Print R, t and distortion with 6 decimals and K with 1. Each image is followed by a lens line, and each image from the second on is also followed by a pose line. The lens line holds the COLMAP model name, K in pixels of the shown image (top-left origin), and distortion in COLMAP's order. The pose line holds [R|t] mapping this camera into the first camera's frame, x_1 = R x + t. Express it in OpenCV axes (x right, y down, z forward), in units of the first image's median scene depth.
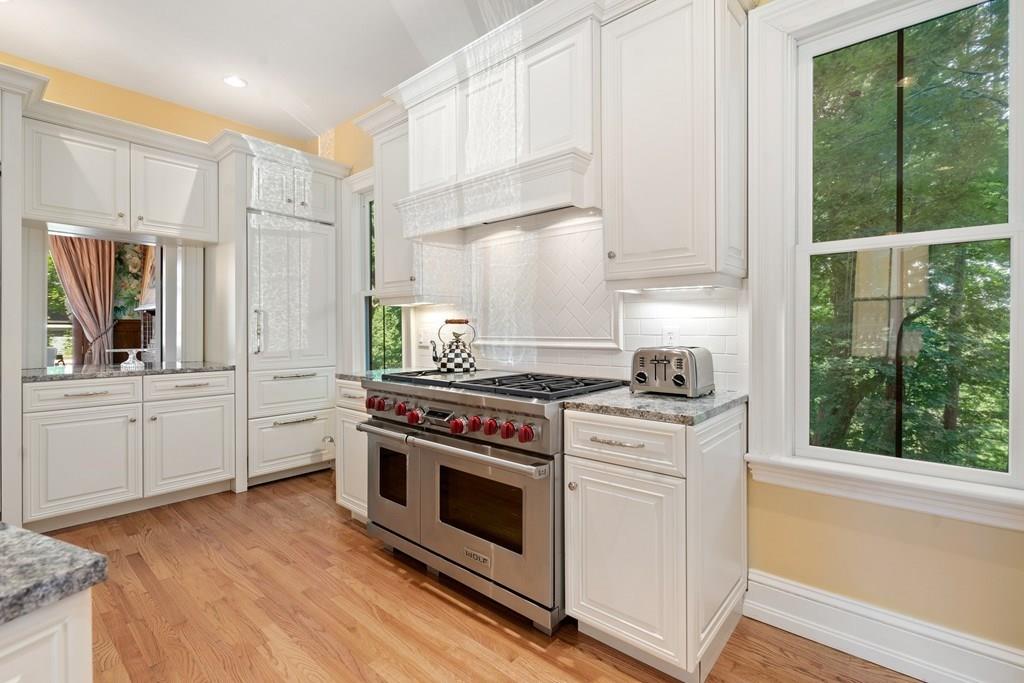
lens RADIAL K [[475.6, 0, 511.0], [0, 475.6, 328.3], [0, 0, 1]] dist [-0.001420, 0.003461]
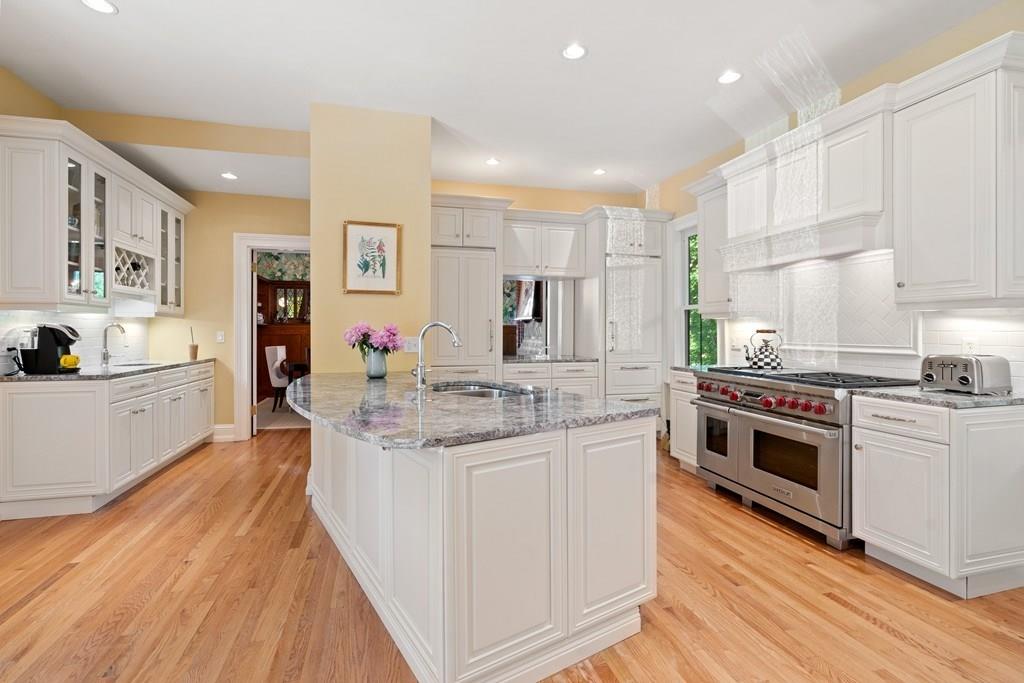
lens RADIAL K [[475.6, 0, 501.3], [0, 475.6, 332.4], [0, 0, 1]] dist [-0.001420, 0.003461]
pose [[0.821566, 0.004180, -0.570099, 0.041745], [0.000890, 0.999962, 0.008614, -0.025592], [0.570113, -0.007585, 0.821531, -0.573897]]
